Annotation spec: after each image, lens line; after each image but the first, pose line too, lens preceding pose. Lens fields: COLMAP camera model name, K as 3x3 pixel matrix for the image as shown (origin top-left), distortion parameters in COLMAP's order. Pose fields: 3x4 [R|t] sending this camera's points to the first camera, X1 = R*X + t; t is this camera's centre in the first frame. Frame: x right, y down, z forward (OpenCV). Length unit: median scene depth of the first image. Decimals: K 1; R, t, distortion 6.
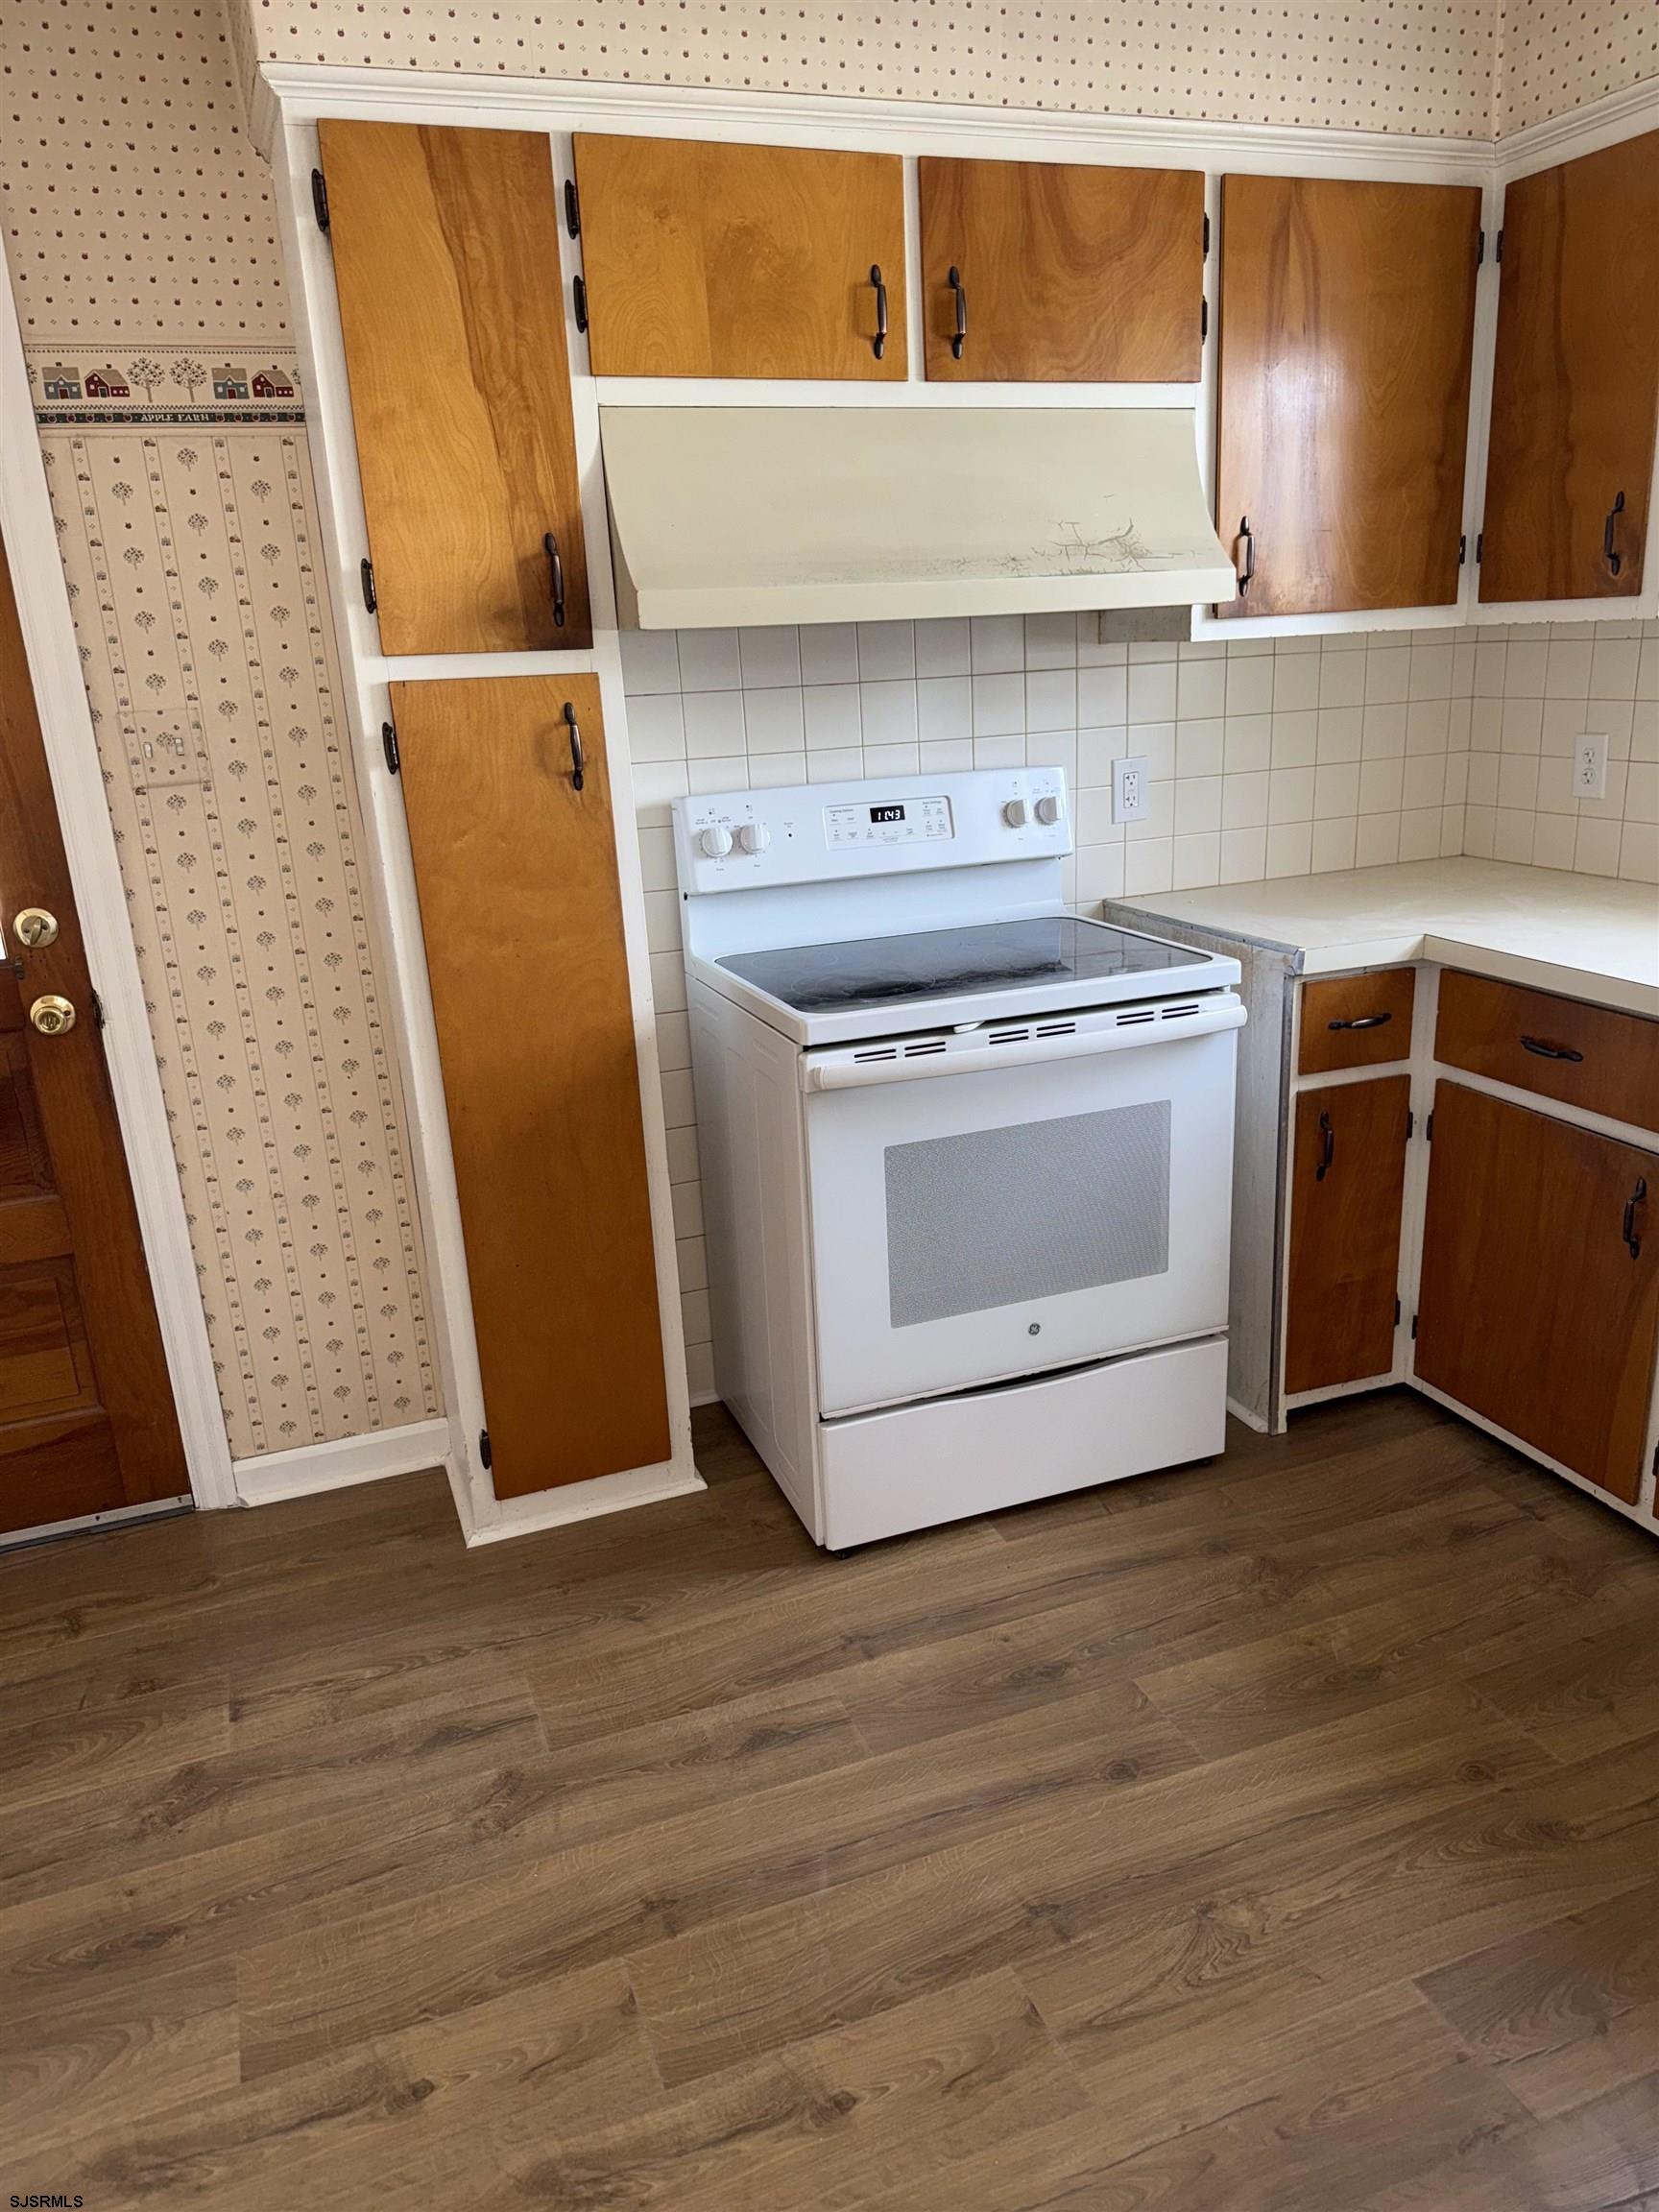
lens RADIAL K [[1571.2, 0, 817.7], [0, 1571.2, 1119.9], [0, 0, 1]] dist [0.031852, -0.024202]
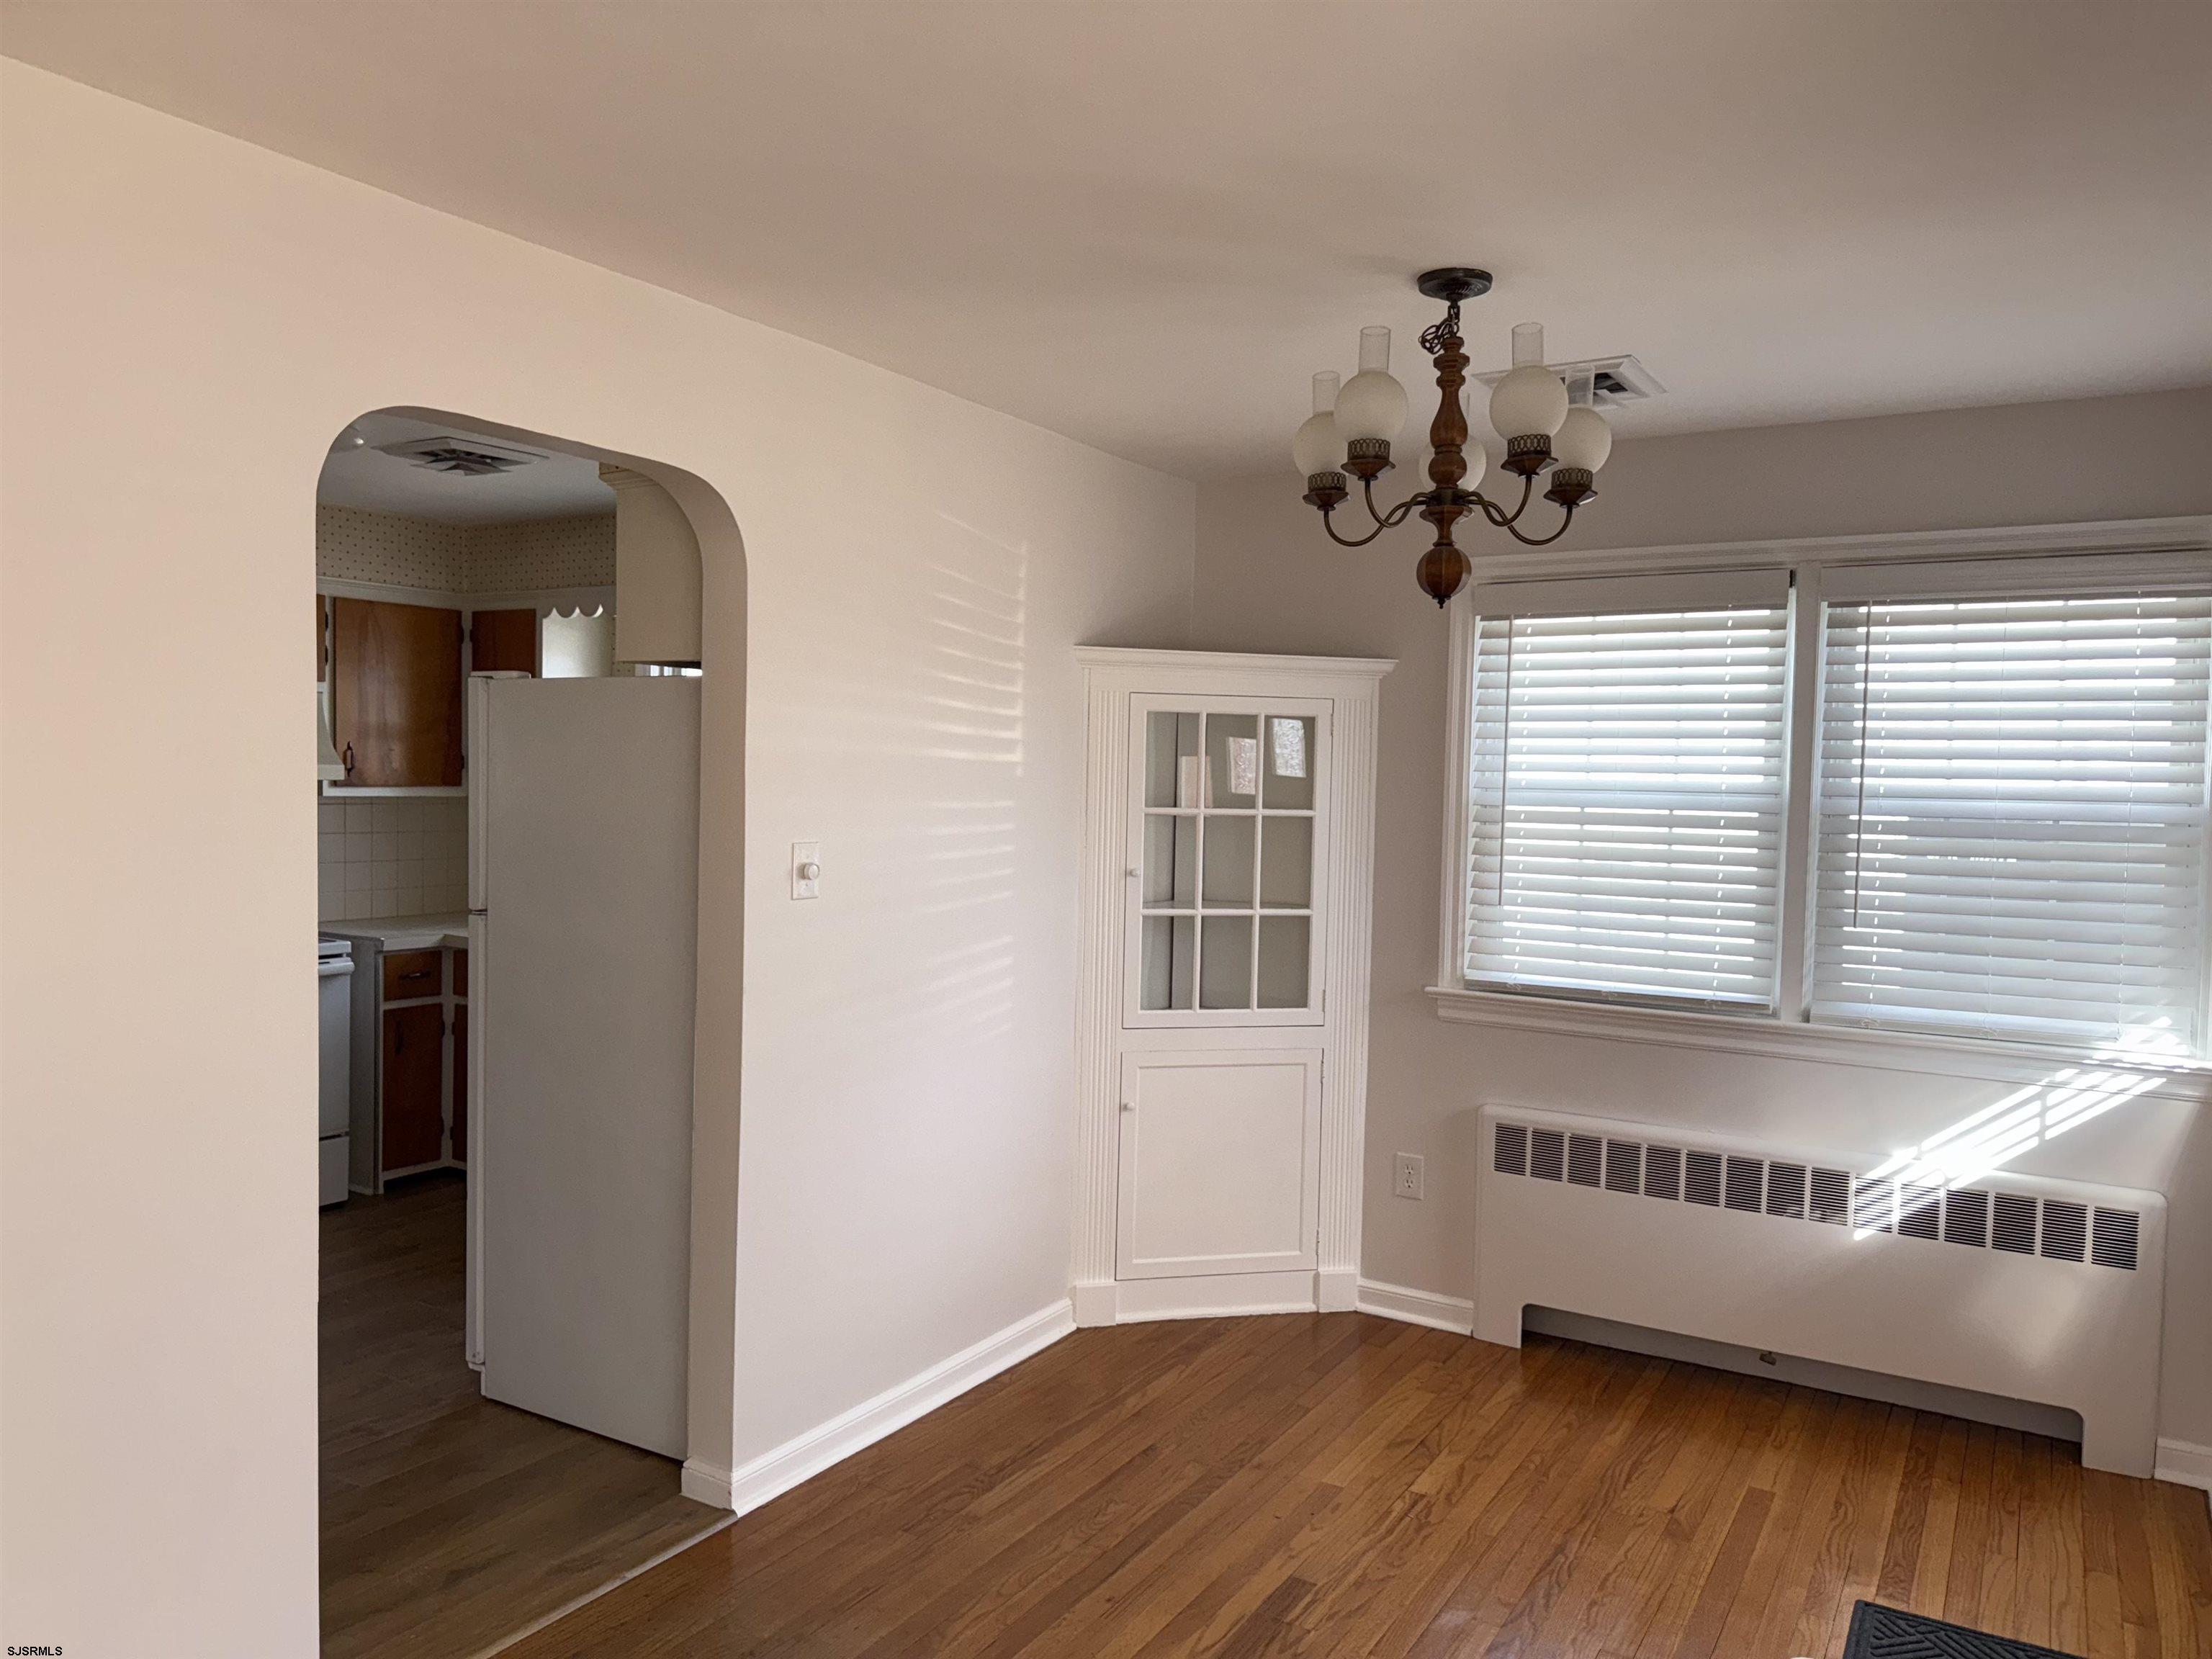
lens RADIAL K [[1571.2, 0, 1094.2], [0, 1571.2, 831.3], [0, 0, 1]] dist [0.031852, -0.024202]
pose [[0.785043, 0.045206, 0.617790, -0.283439], [0.125079, 0.965222, -0.229570, 0.392457], [-0.606682, 0.257495, 0.752086, -1.322232]]
